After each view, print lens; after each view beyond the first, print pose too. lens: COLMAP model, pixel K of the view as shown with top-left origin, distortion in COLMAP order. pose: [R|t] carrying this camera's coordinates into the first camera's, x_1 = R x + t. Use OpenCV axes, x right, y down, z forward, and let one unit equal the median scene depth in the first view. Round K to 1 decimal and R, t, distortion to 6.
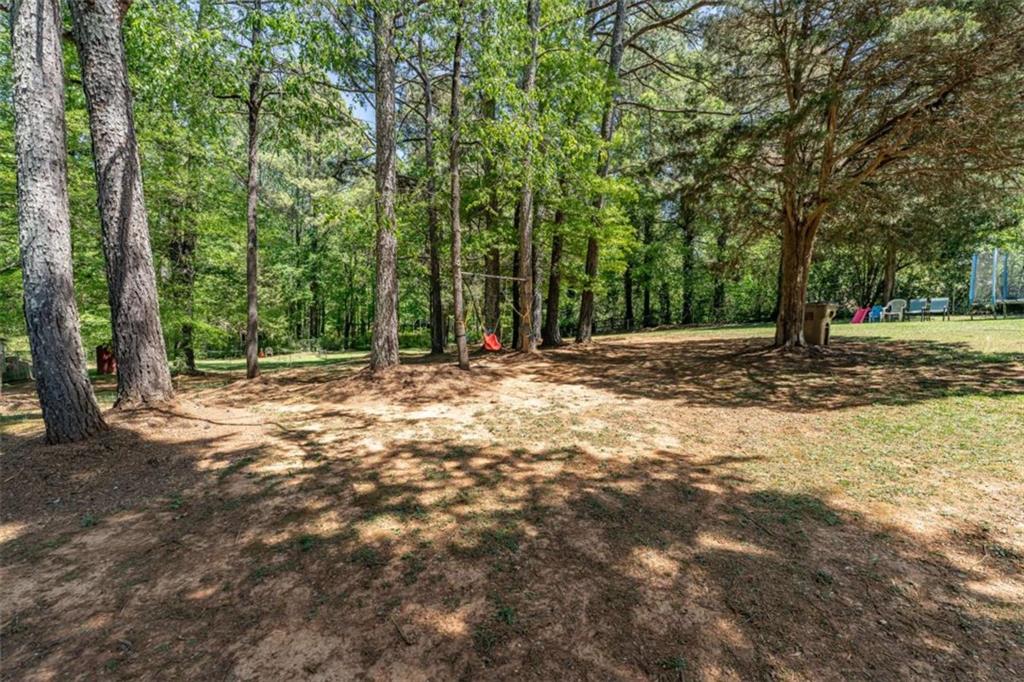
lens RADIAL K [[404.9, 0, 507.6], [0, 404.9, 345.7], [0, 0, 1]] dist [-0.000902, -0.000159]
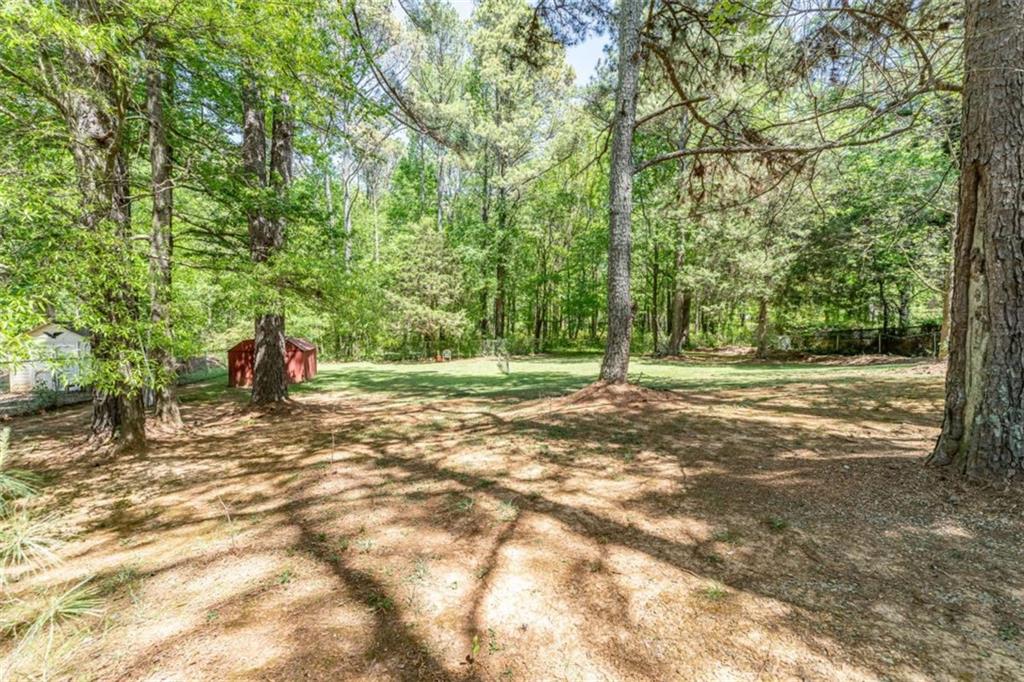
lens RADIAL K [[404.9, 0, 507.6], [0, 404.9, 345.7], [0, 0, 1]] dist [-0.000902, -0.000159]
pose [[0.899122, 0.026664, -0.436885, -0.121761], [-0.024253, 0.999644, 0.011097, -0.014667], [0.437025, 0.000619, 0.899449, 0.307669]]
